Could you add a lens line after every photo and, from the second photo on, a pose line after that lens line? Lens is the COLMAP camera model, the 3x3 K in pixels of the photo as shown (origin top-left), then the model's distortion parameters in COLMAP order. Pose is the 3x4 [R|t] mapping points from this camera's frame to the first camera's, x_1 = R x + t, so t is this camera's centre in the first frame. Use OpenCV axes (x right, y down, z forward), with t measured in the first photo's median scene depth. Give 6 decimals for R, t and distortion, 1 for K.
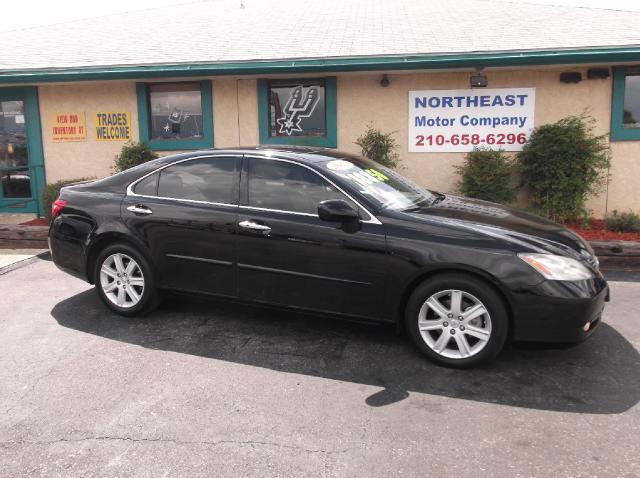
lens RADIAL K [[529.5, 0, 318.8], [0, 529.5, 235.6], [0, 0, 1]] dist [-0.007310, 0.018100]
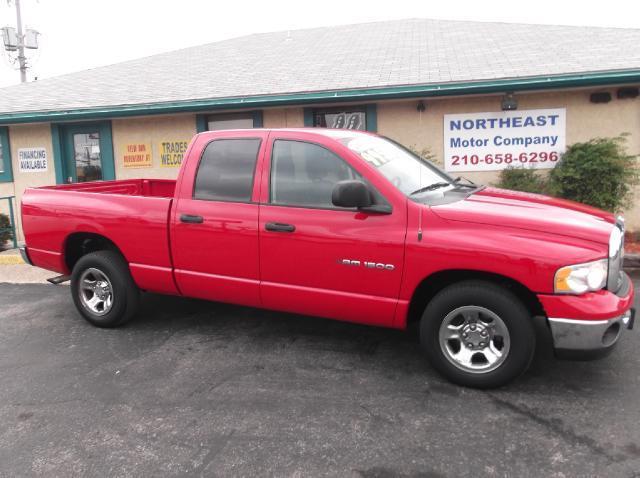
lens RADIAL K [[529.5, 0, 319.1], [0, 529.5, 237.4], [0, 0, 1]] dist [-0.007310, 0.018100]
pose [[0.995719, -0.009425, -0.091952, 0.014327], [0.006880, 0.999585, -0.027959, 0.003472], [0.092177, 0.027207, 0.995371, -0.084893]]
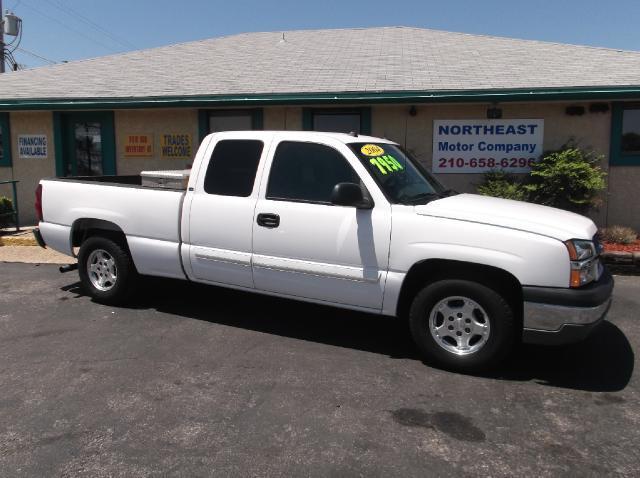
lens RADIAL K [[529.5, 0, 319.6], [0, 529.5, 237.7], [0, 0, 1]] dist [-0.007310, 0.018100]
pose [[0.999288, 0.021211, -0.031191, -0.037519], [-0.022139, 0.999314, -0.029690, 0.023885], [0.030540, 0.030359, 0.999072, -0.156753]]
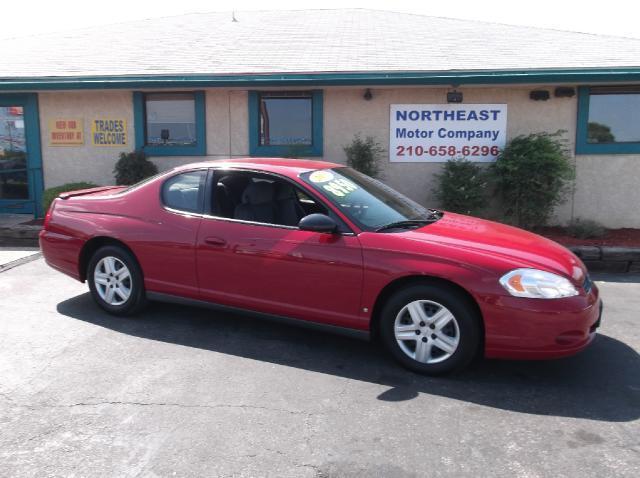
lens RADIAL K [[529.5, 0, 318.8], [0, 529.5, 235.9], [0, 0, 1]] dist [-0.007310, 0.018100]
pose [[0.999582, 0.012637, 0.026003, 0.000803], [-0.012254, 0.999815, -0.014833, 0.009750], [-0.026186, 0.014508, 0.999552, -0.061756]]
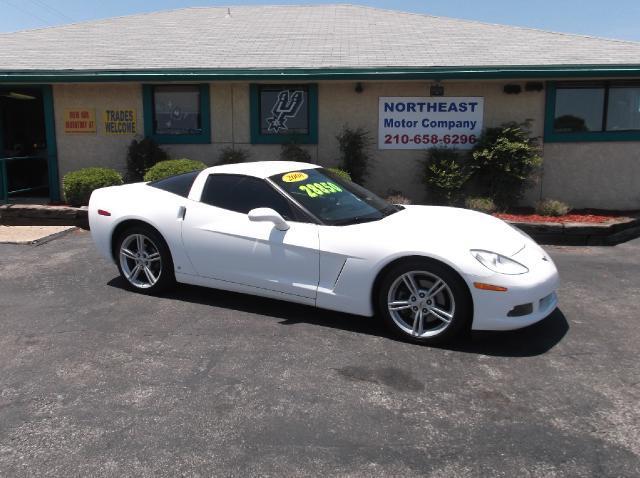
lens RADIAL K [[529.5, 0, 319.2], [0, 529.5, 235.5], [0, 0, 1]] dist [-0.007310, 0.018100]
pose [[0.998058, 0.006999, 0.061897, -0.034441], [-0.007038, 0.999975, 0.000414, 0.036044], [-0.061893, -0.000849, 0.998082, -0.171265]]
